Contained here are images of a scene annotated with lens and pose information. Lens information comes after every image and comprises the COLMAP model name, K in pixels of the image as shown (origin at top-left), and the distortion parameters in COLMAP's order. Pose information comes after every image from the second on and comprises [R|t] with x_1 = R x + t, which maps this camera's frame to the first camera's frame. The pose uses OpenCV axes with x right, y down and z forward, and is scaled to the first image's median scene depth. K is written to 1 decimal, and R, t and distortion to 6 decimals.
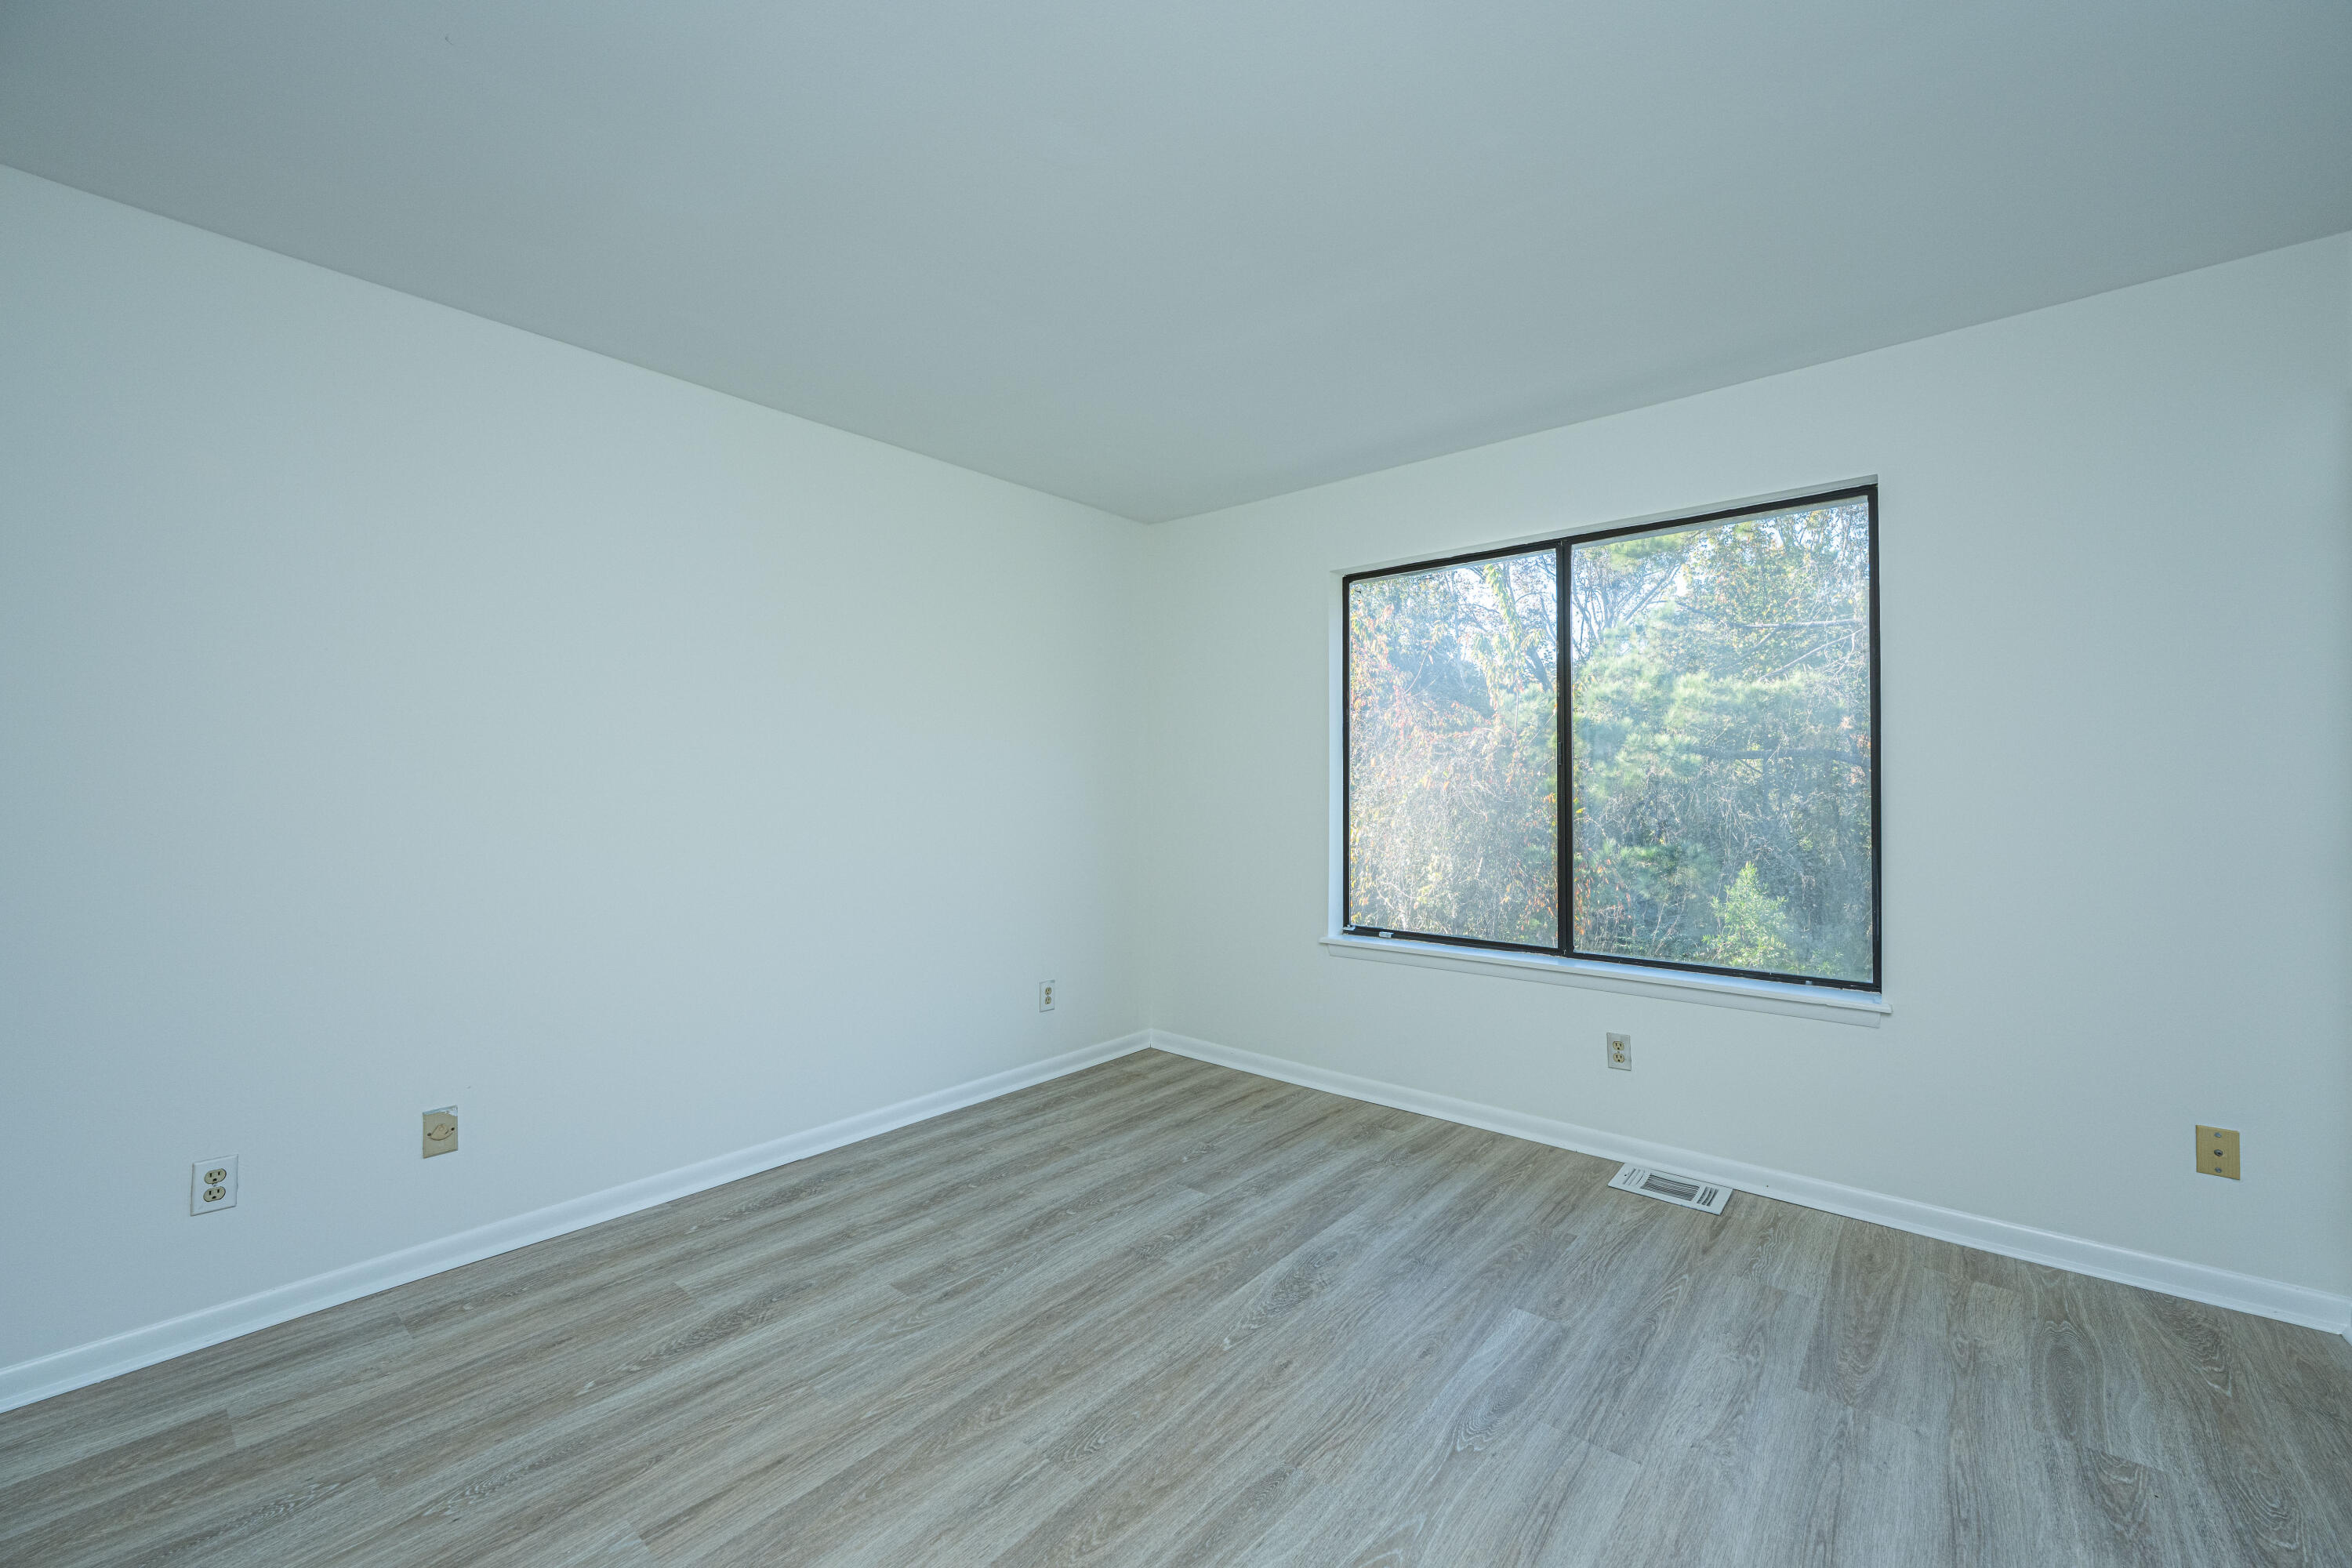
lens RADIAL K [[953.4, 0, 1153.1], [0, 953.4, 791.3], [0, 0, 1]] dist [0.002223, 0.000371]
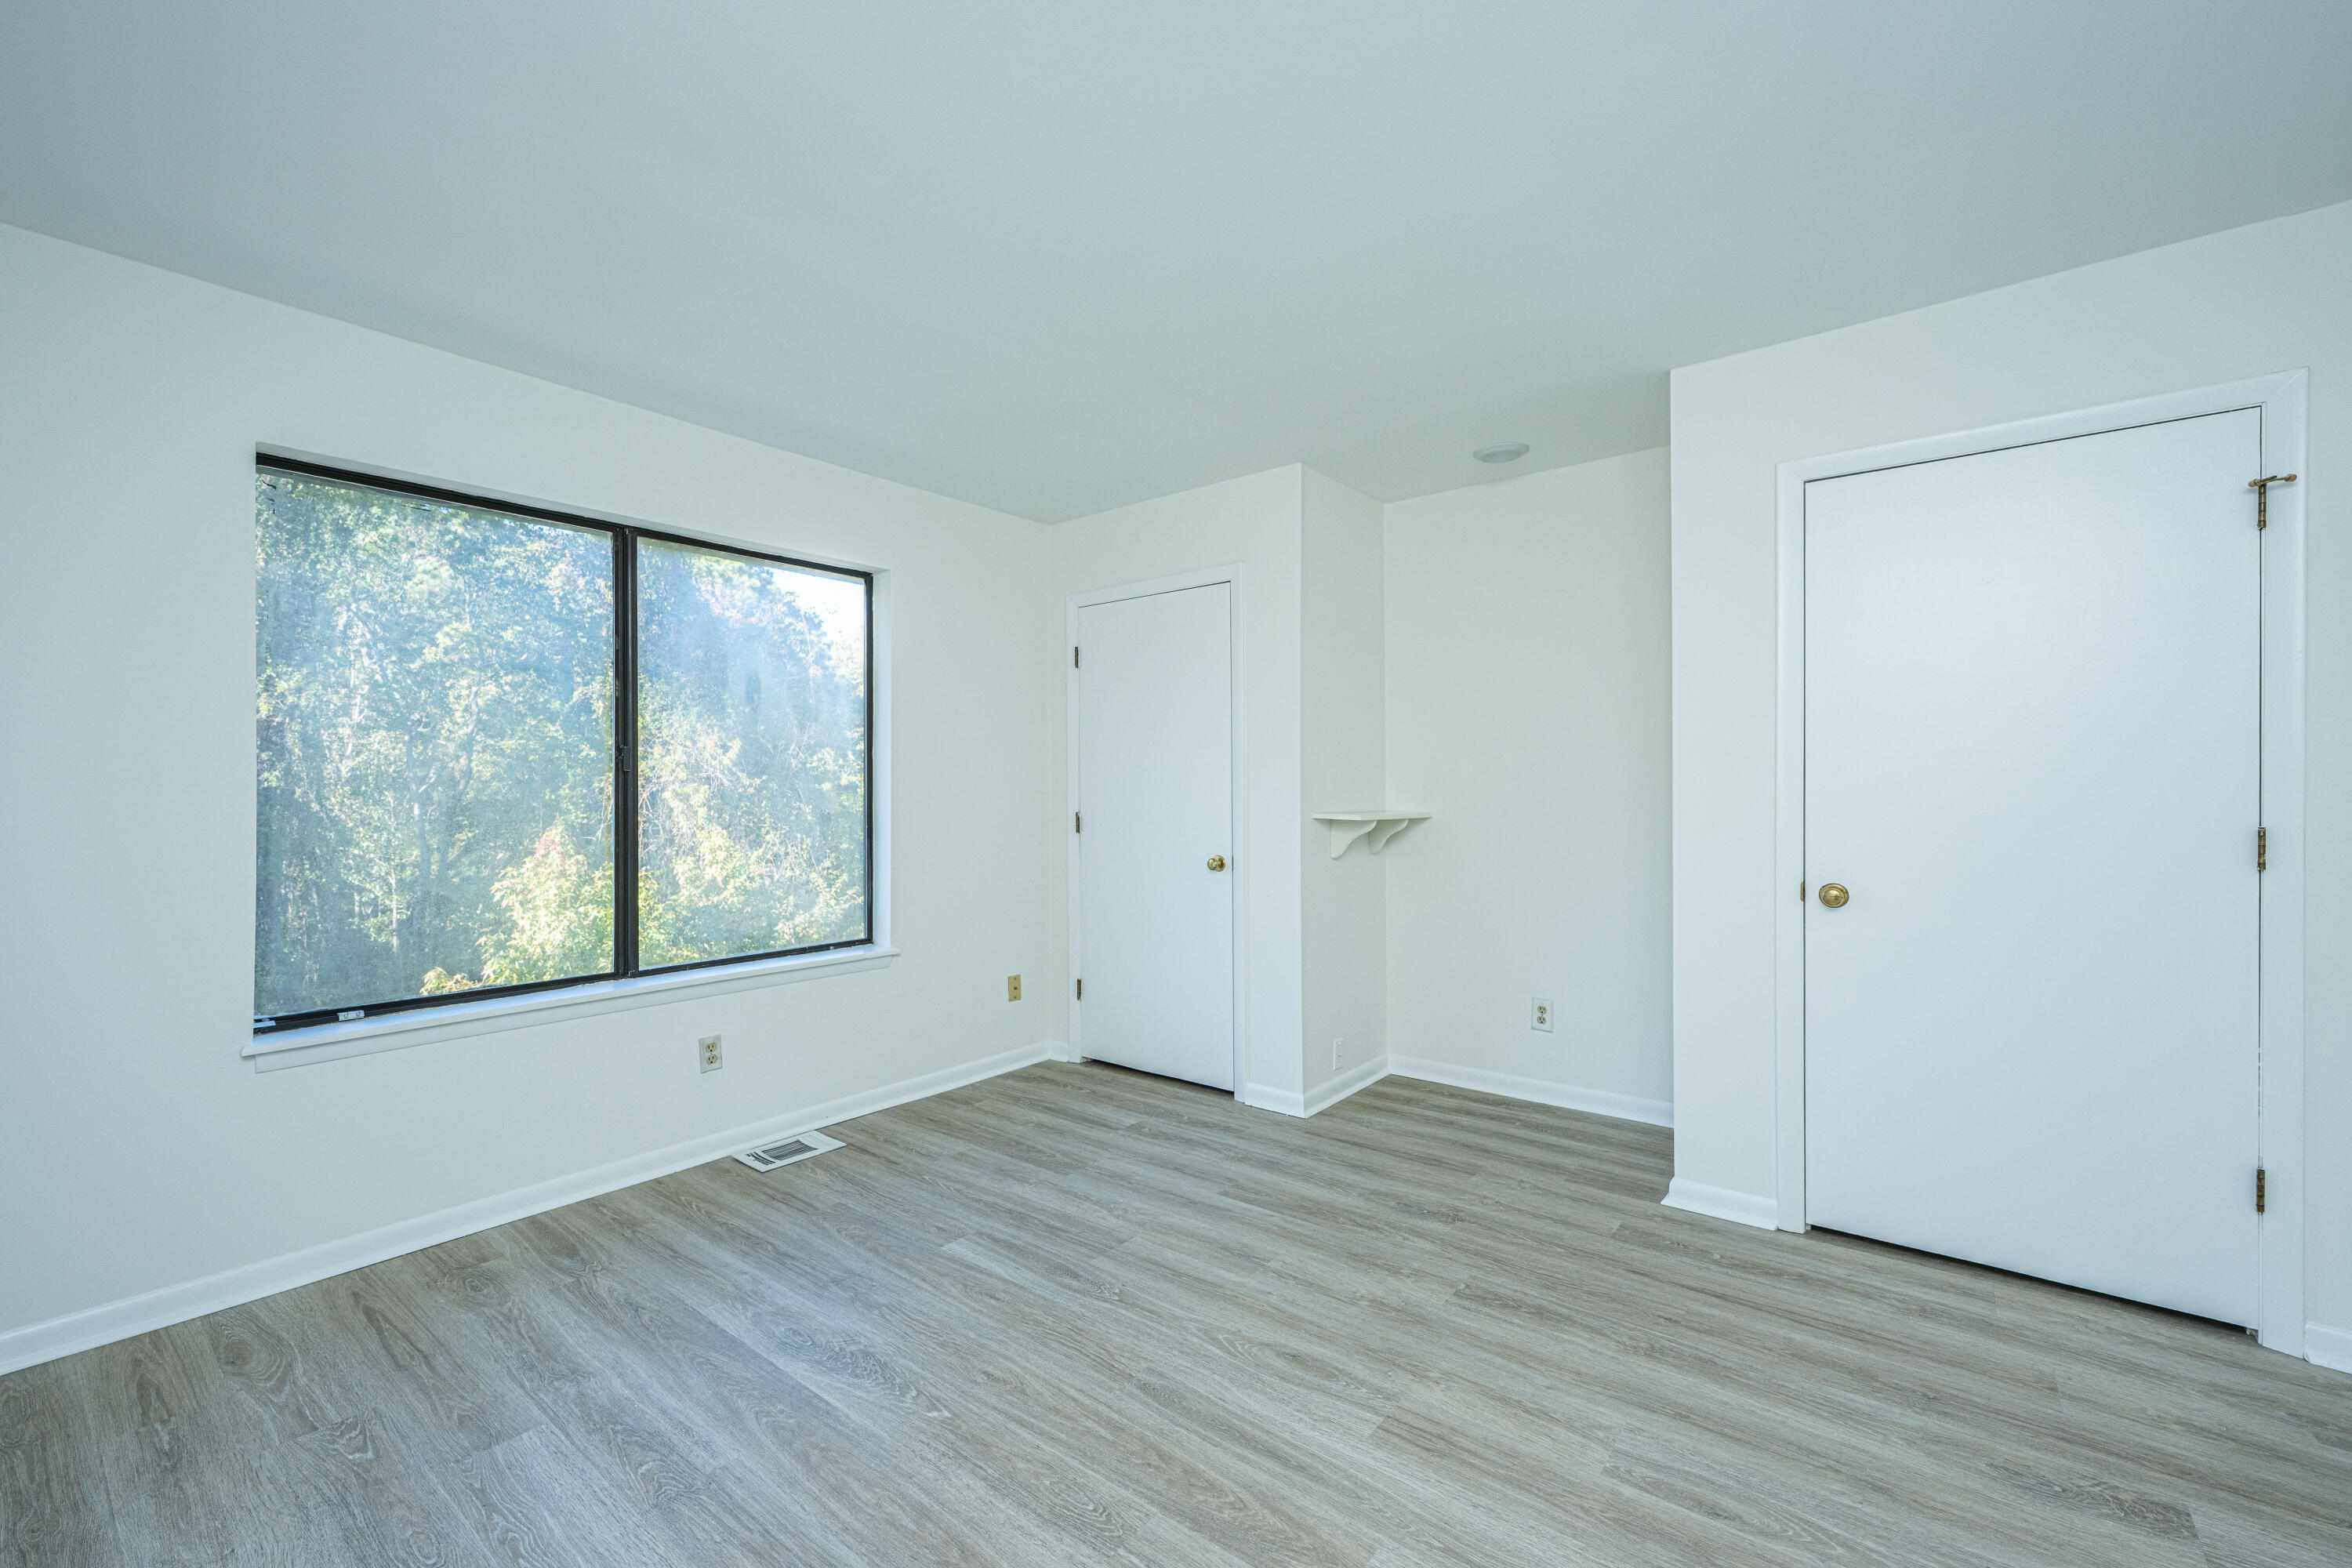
lens RADIAL K [[953.4, 0, 1178.2], [0, 953.4, 797.5], [0, 0, 1]] dist [0.002223, 0.000371]
pose [[-0.048378, -0.001716, 0.998828, -0.761541], [0.006265, 0.999978, 0.002022, -0.000555], [-0.998809, 0.006356, -0.048366, 0.749748]]
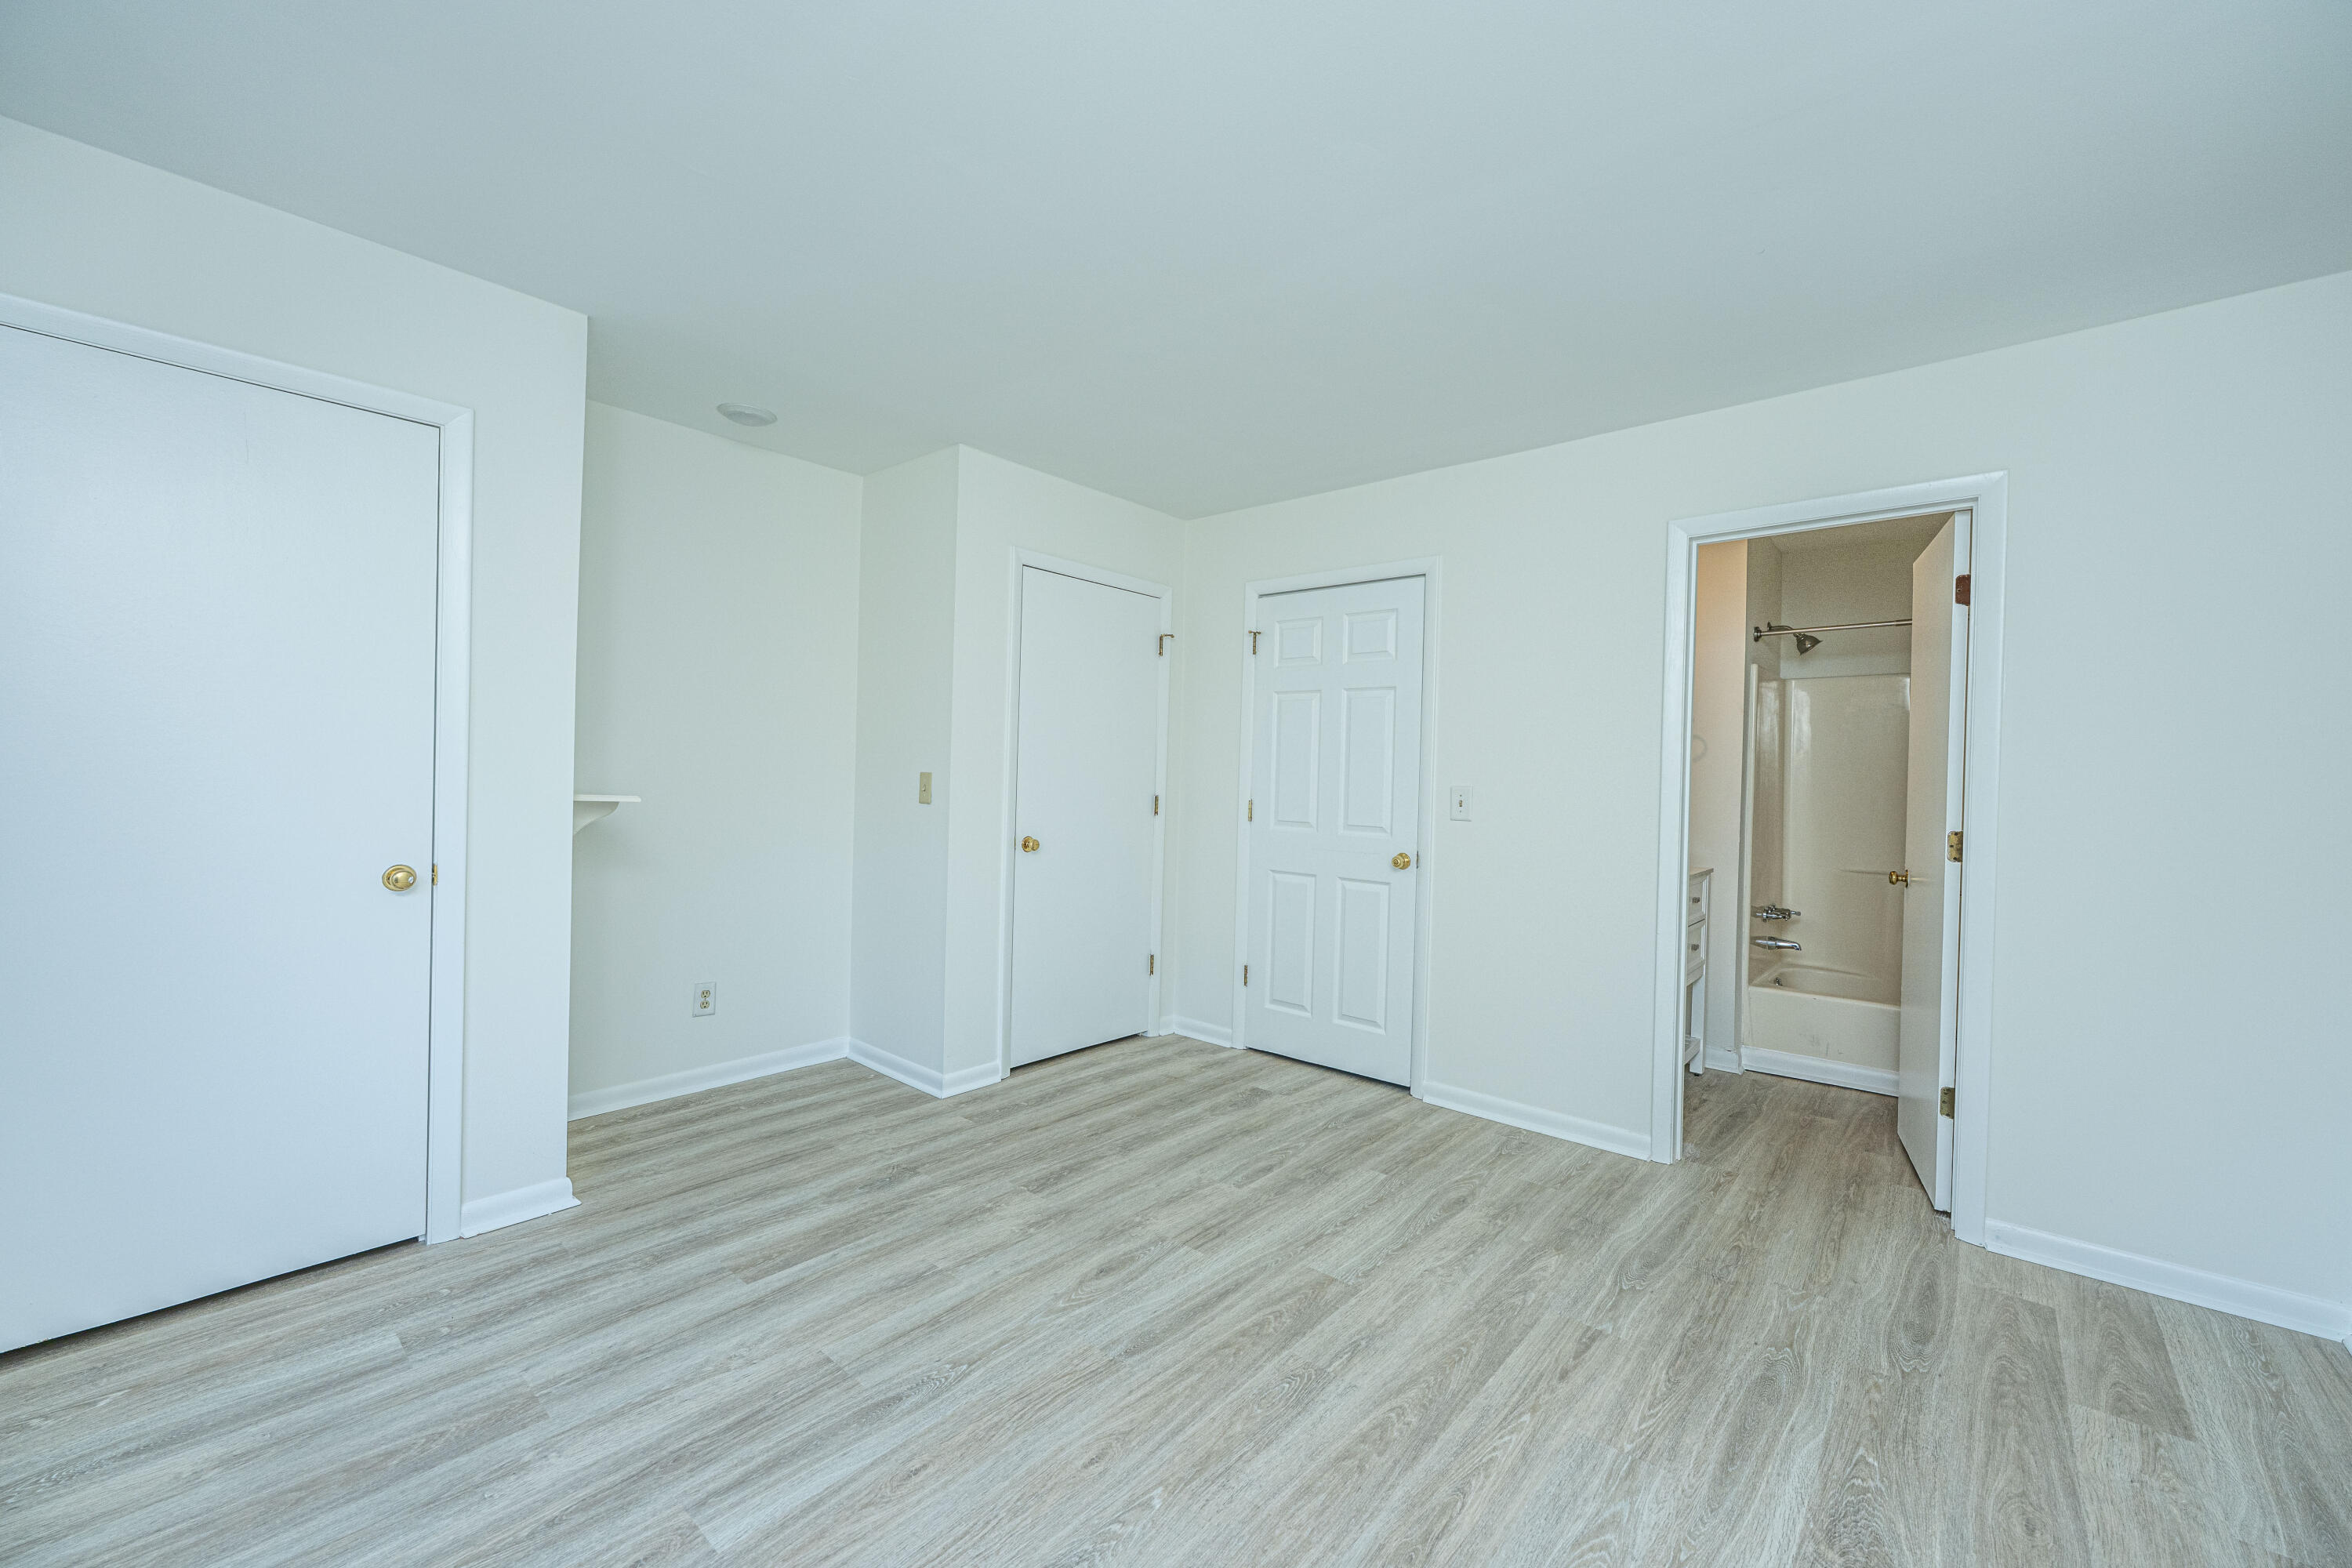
lens RADIAL K [[953.4, 0, 1175.3], [0, 953.4, 790.5], [0, 0, 1]] dist [0.002223, 0.000371]
pose [[-0.999755, -0.019778, -0.009960, 0.075166], [-0.019946, 0.999654, 0.017126, -0.009764], [0.009618, 0.017320, -0.999804, 1.625462]]
